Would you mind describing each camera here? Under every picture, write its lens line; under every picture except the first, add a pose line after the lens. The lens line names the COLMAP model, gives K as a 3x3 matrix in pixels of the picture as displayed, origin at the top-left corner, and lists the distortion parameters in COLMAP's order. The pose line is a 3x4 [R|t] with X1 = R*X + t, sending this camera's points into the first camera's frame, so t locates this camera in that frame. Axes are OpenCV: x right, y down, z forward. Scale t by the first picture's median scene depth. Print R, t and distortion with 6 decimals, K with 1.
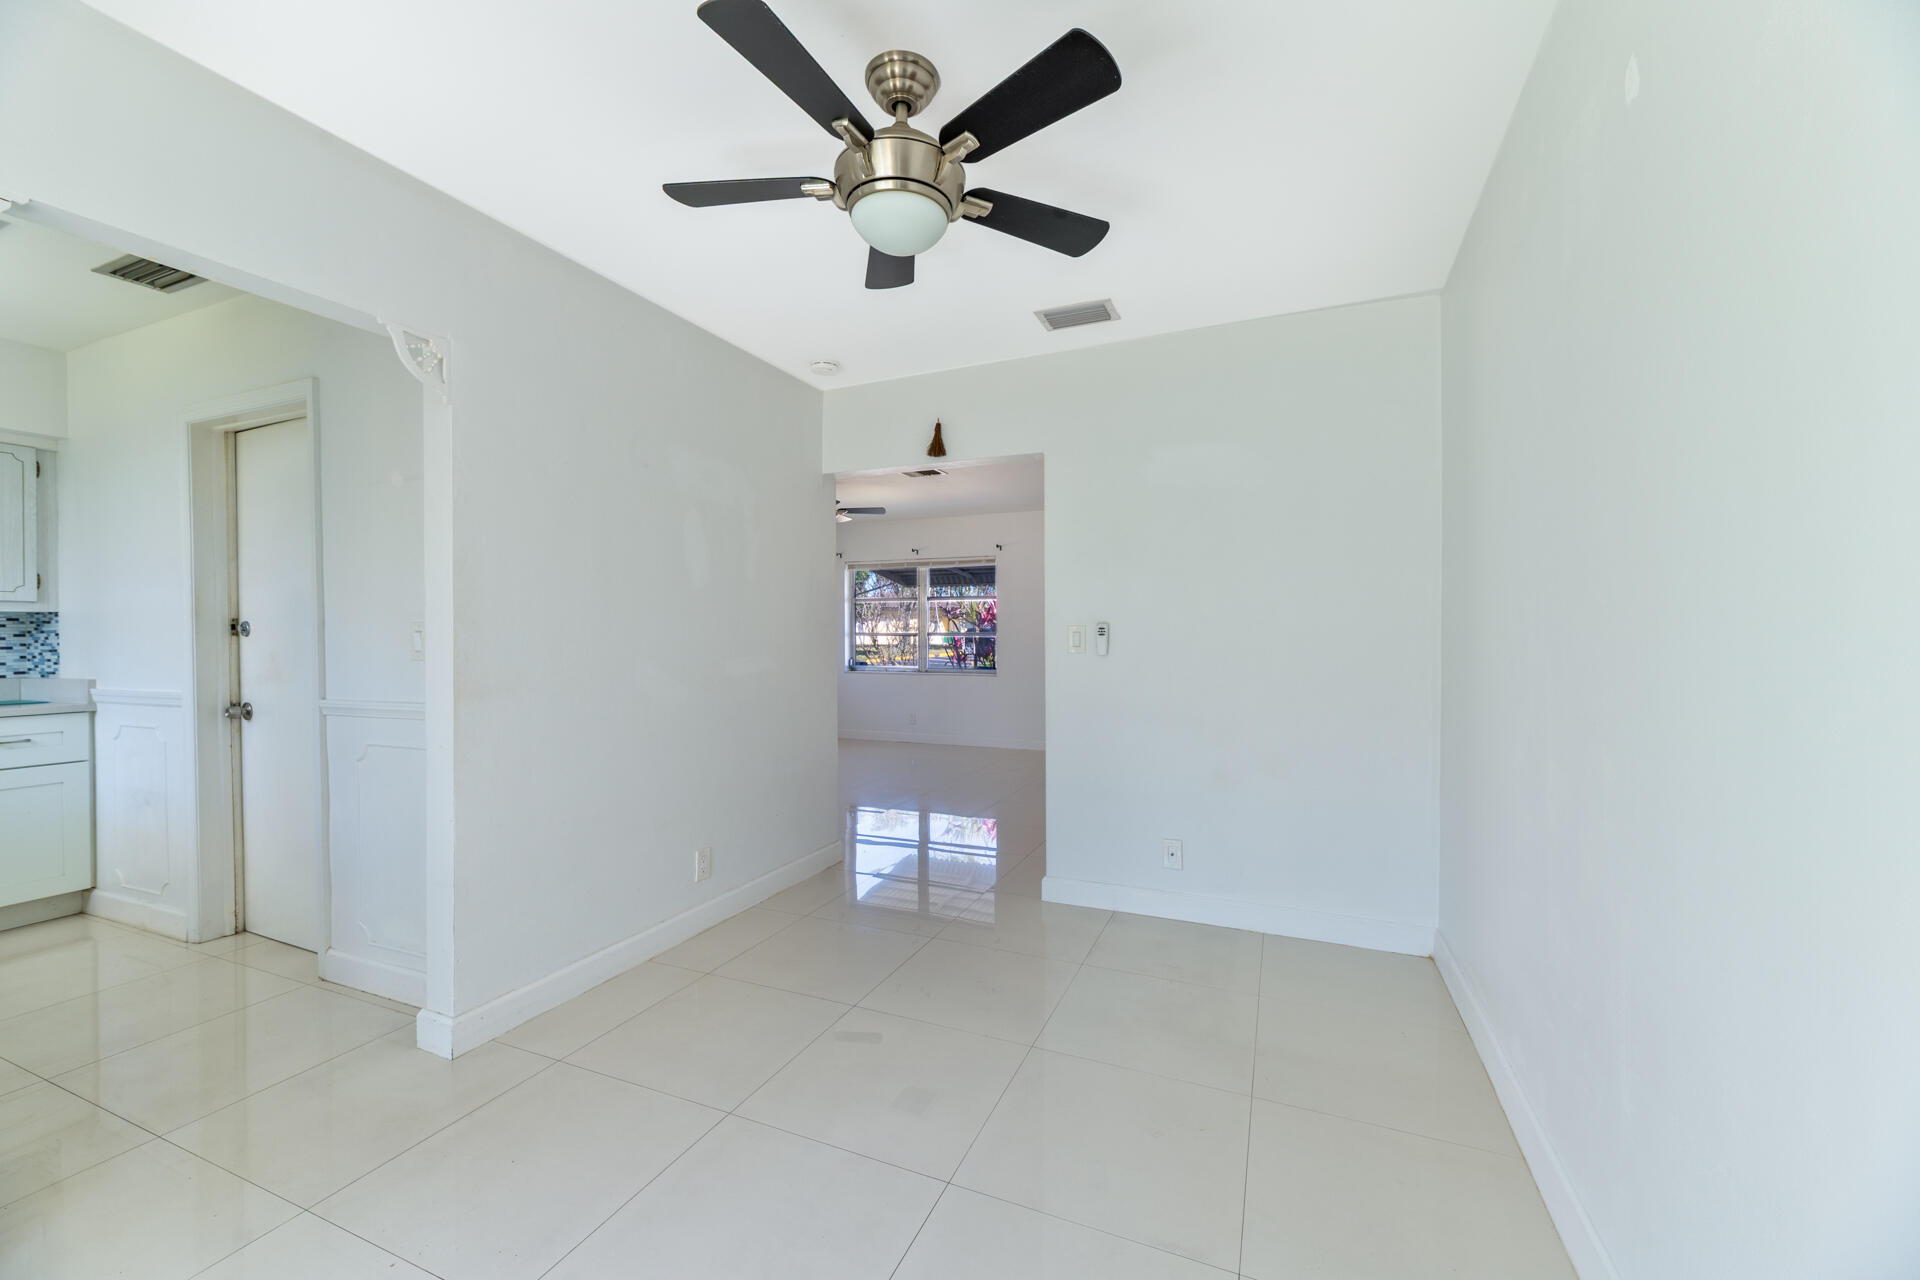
lens RADIAL K [[764.8, 0, 960.0], [0, 764.8, 640.0], [0, 0, 1]] dist [0.007835, 0.000019]
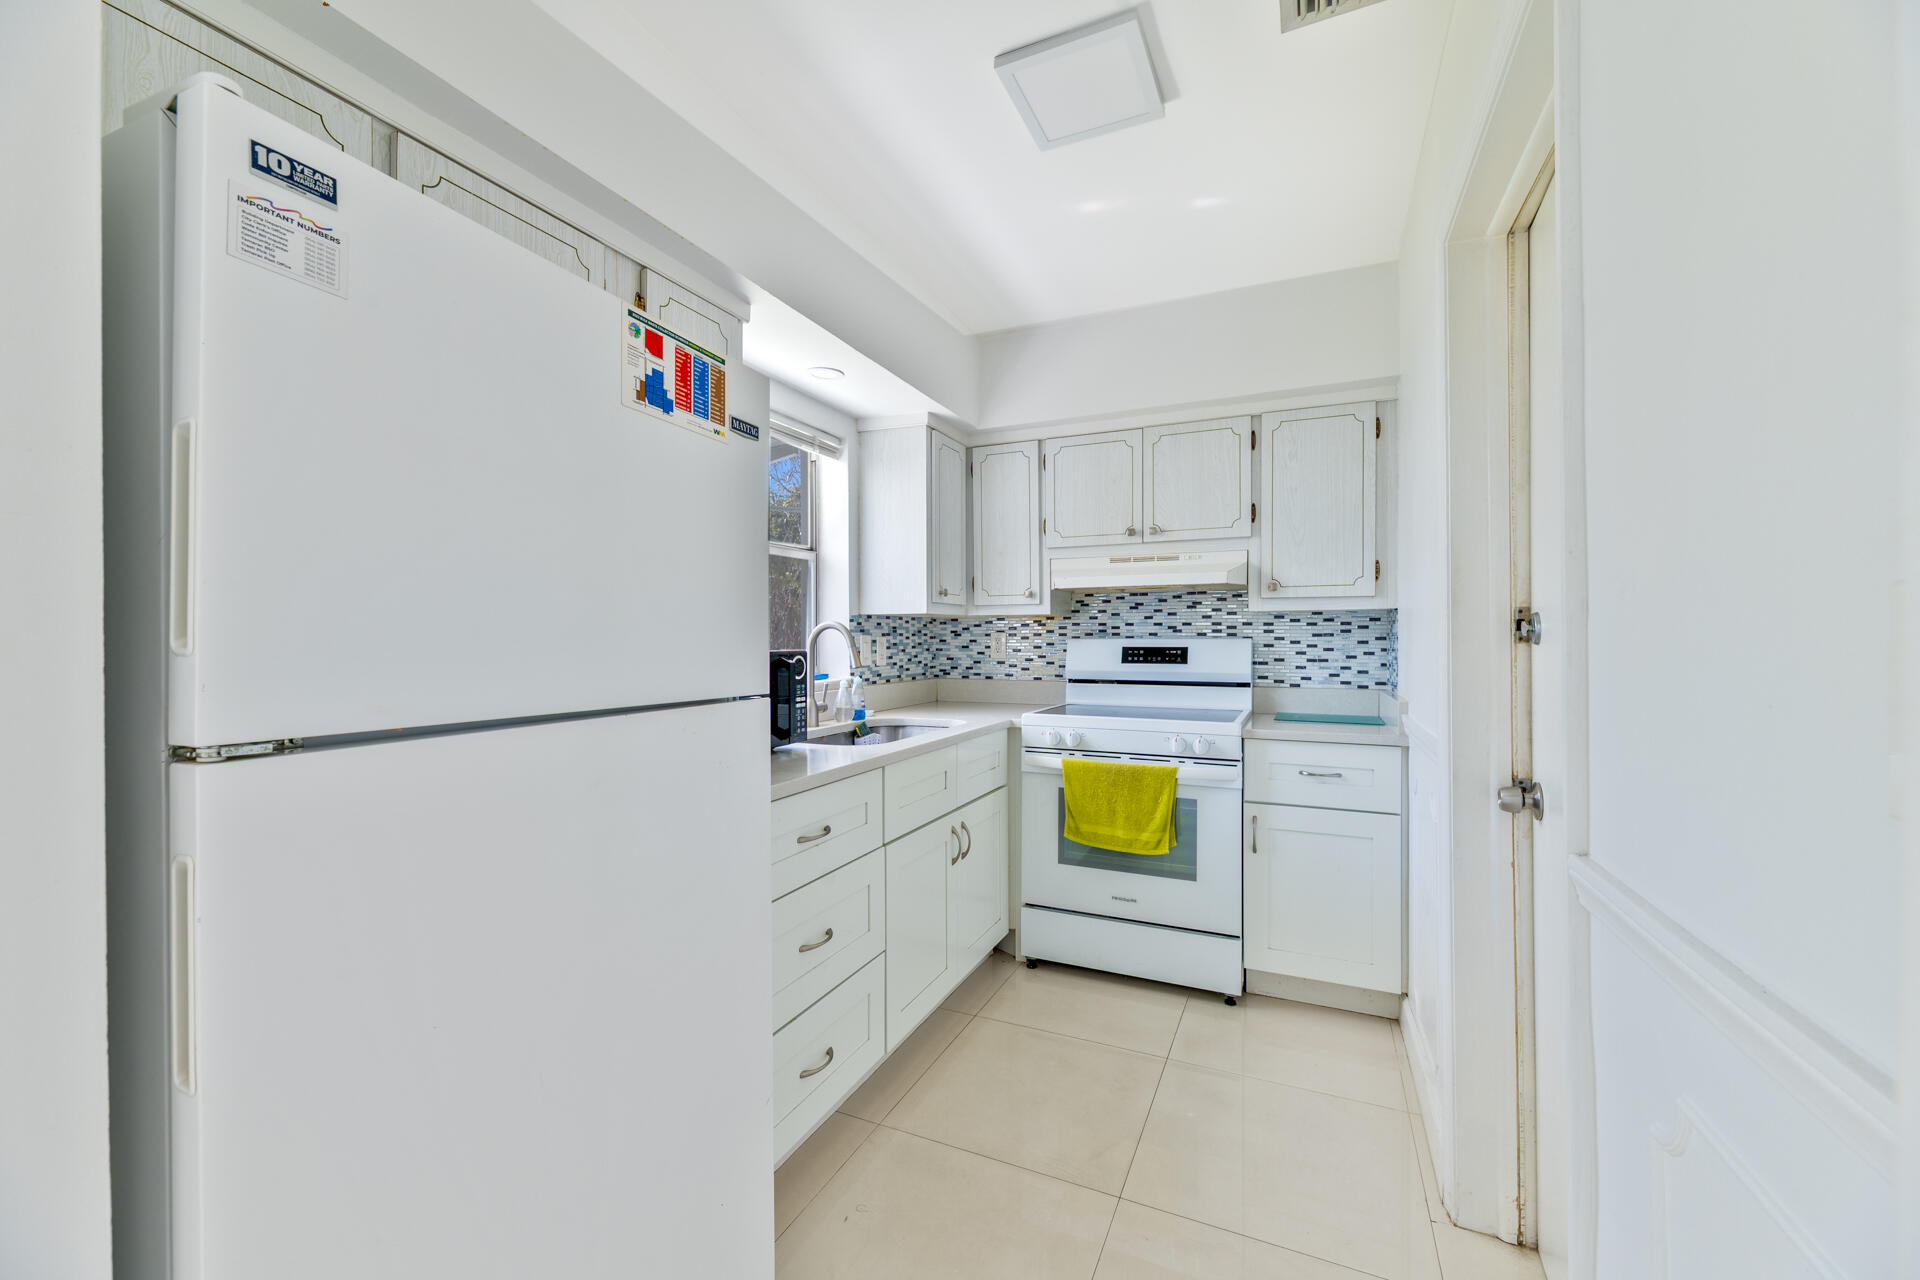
lens RADIAL K [[764.8, 0, 960.0], [0, 764.8, 640.0], [0, 0, 1]] dist [0.007835, 0.000019]
pose [[-0.021917, 0.007377, -0.999733, -0.437723], [-0.008344, 0.999937, 0.007561, -0.007730], [0.999725, 0.008508, -0.021855, 0.645915]]
